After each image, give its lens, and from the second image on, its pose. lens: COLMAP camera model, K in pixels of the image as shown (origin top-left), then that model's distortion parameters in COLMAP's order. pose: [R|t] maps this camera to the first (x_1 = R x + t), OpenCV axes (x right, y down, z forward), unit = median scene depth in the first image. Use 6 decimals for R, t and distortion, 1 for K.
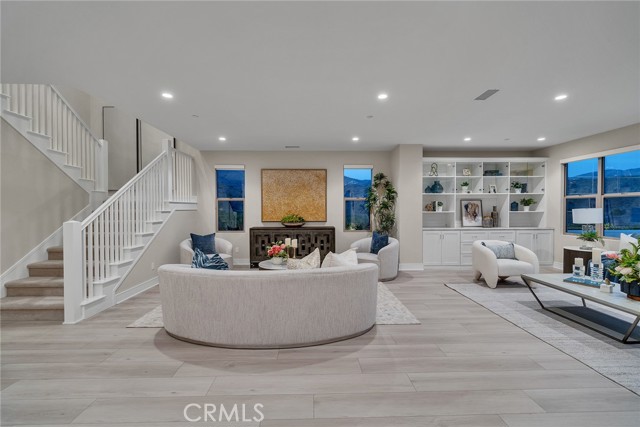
lens RADIAL K [[272.6, 0, 320.0], [0, 272.6, 213.5], [0, 0, 1]] dist [-0.000376, -0.000036]
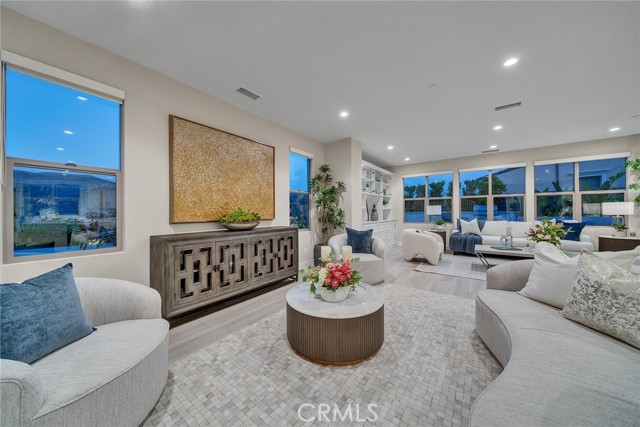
lens RADIAL K [[219.4, 0, 320.9], [0, 219.4, 211.5], [0, 0, 1]] dist [-0.000125, 0.000018]
pose [[0.614173, 0.001879, 0.789169, -0.366712], [0.020295, 0.999629, -0.018174, 0.021785], [-0.788911, 0.027178, 0.613907, 0.566899]]
